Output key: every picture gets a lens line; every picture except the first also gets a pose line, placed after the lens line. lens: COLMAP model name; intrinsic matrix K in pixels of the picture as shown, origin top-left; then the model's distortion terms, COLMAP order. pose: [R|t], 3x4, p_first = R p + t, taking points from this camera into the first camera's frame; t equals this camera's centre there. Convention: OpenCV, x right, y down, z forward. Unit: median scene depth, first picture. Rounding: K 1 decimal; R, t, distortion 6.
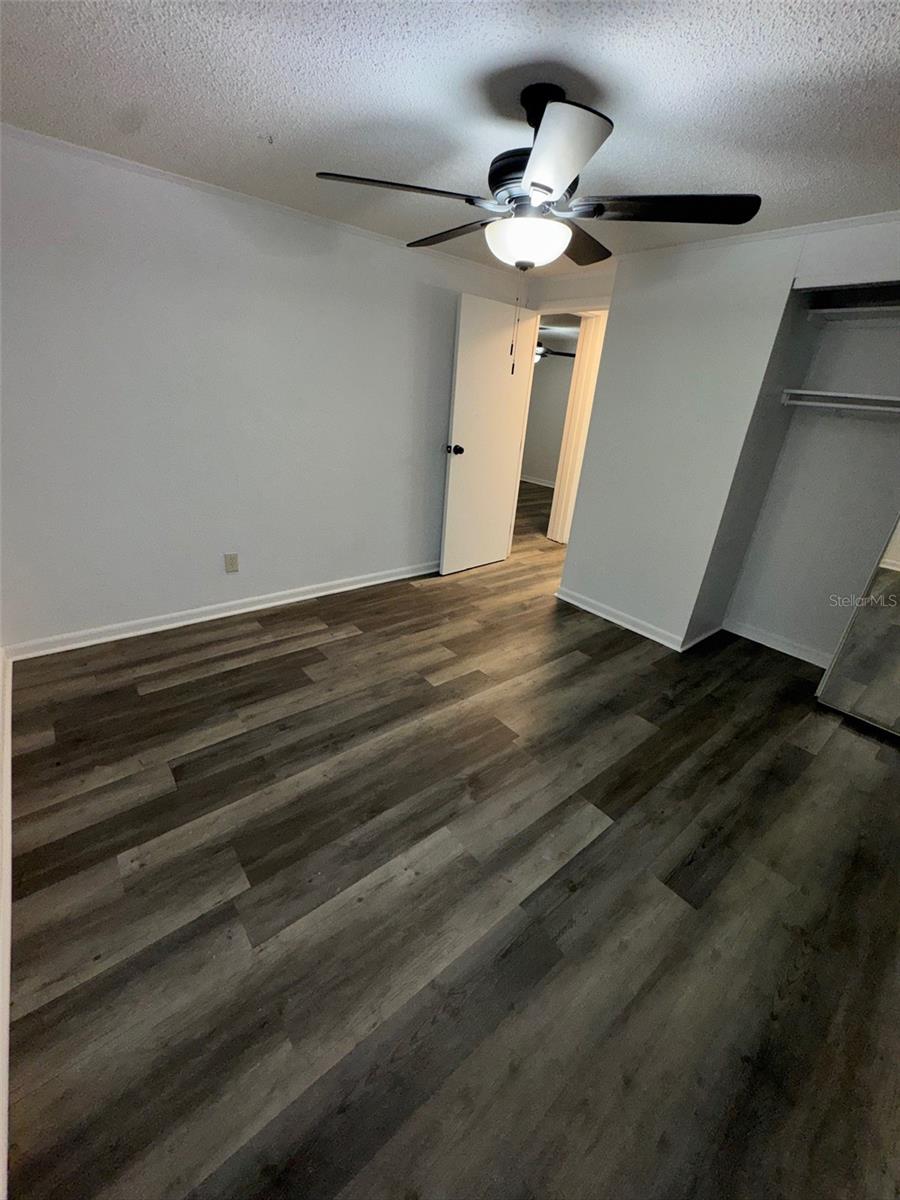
lens RADIAL K [[476.8, 0, 450.4], [0, 476.8, 597.5], [0, 0, 1]] dist [-0.004526, 0.000487]
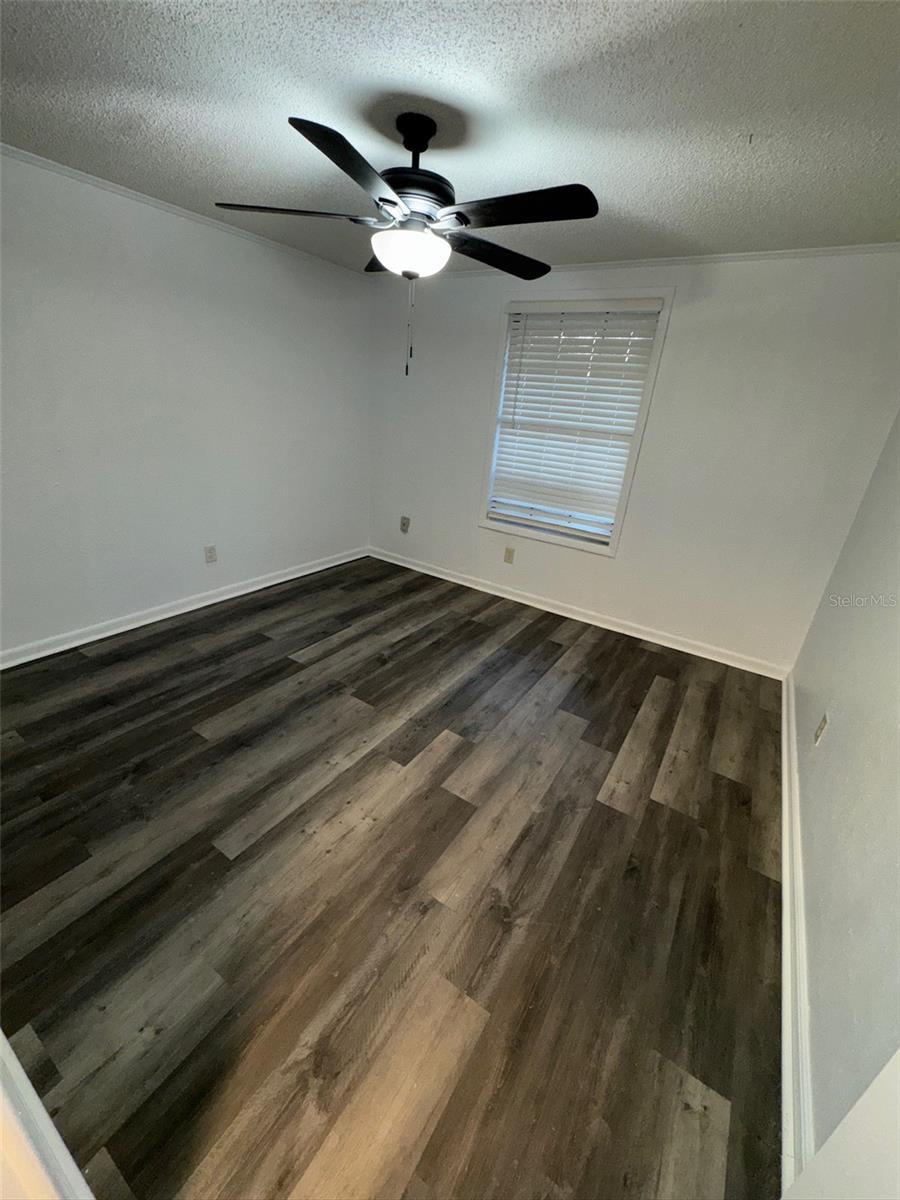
lens RADIAL K [[476.8, 0, 451.2], [0, 476.8, 597.2], [0, 0, 1]] dist [-0.004526, 0.000487]
pose [[-0.941414, -0.019864, -0.336669, 0.302063], [-0.257473, 0.687089, 0.679423, -0.681366], [0.217826, 0.726302, -0.651949, 1.617600]]
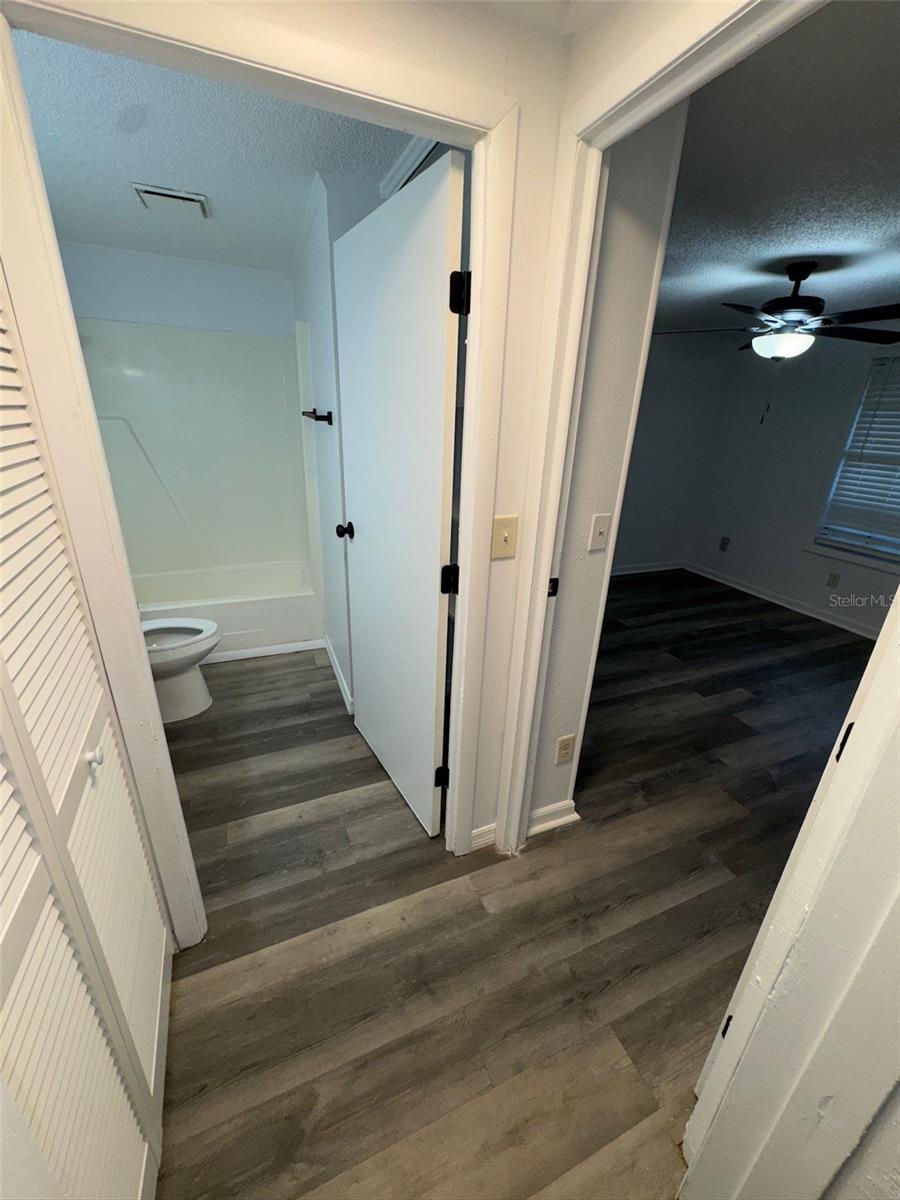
lens RADIAL K [[476.8, 0, 453.0], [0, 476.8, 598.1], [0, 0, 1]] dist [-0.004526, 0.000487]
pose [[-0.952663, -0.207748, 0.221977, 0.485297], [0.011389, 0.705221, 0.708896, -0.911460], [-0.303814, 0.677867, -0.669473, 2.115690]]
